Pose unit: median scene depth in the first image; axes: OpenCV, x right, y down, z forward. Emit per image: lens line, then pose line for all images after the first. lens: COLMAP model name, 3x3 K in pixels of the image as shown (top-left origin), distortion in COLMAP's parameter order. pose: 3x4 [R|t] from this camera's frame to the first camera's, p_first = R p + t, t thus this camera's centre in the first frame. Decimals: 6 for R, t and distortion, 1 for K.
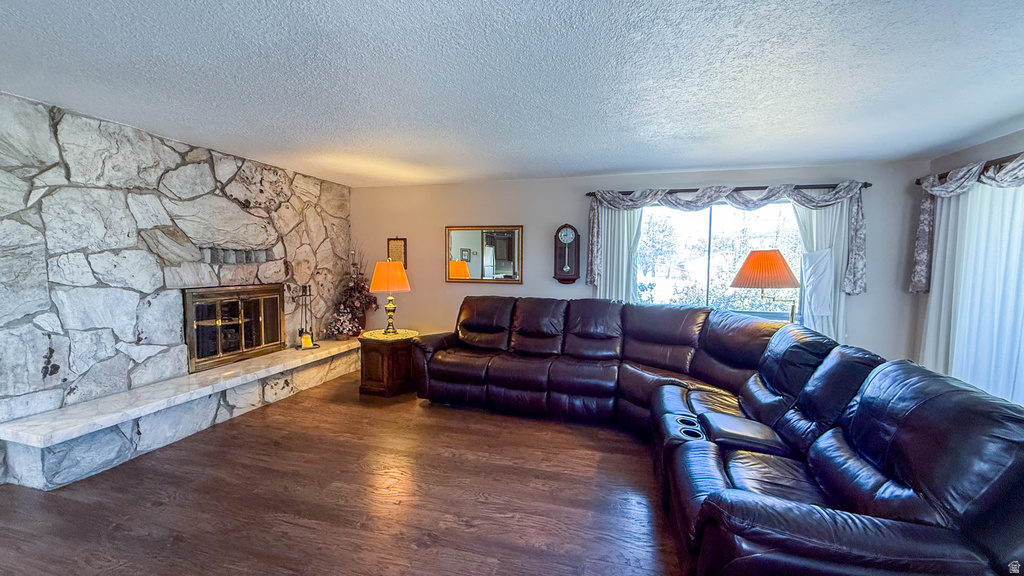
lens RADIAL K [[412.9, 0, 509.6], [0, 412.9, 287.9], [0, 0, 1]] dist [0.001805, 0.000200]
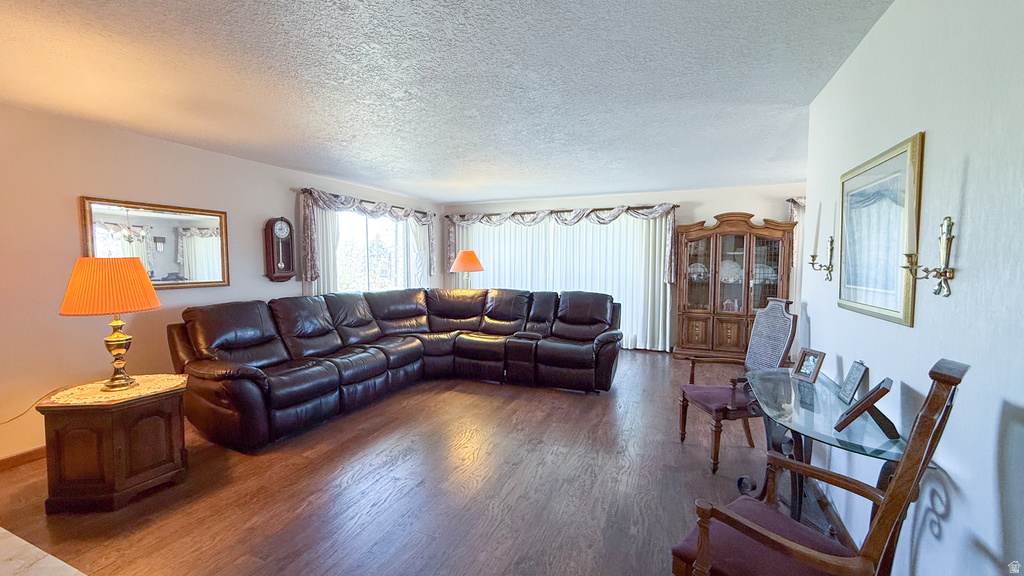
lens RADIAL K [[412.9, 0, 509.6], [0, 412.9, 287.9], [0, 0, 1]] dist [0.001805, 0.000200]
pose [[0.115071, -0.071528, 0.990779, -0.772691], [0.069802, 0.995521, 0.063764, -0.020814], [-0.990902, 0.061821, 0.119549, 0.411251]]
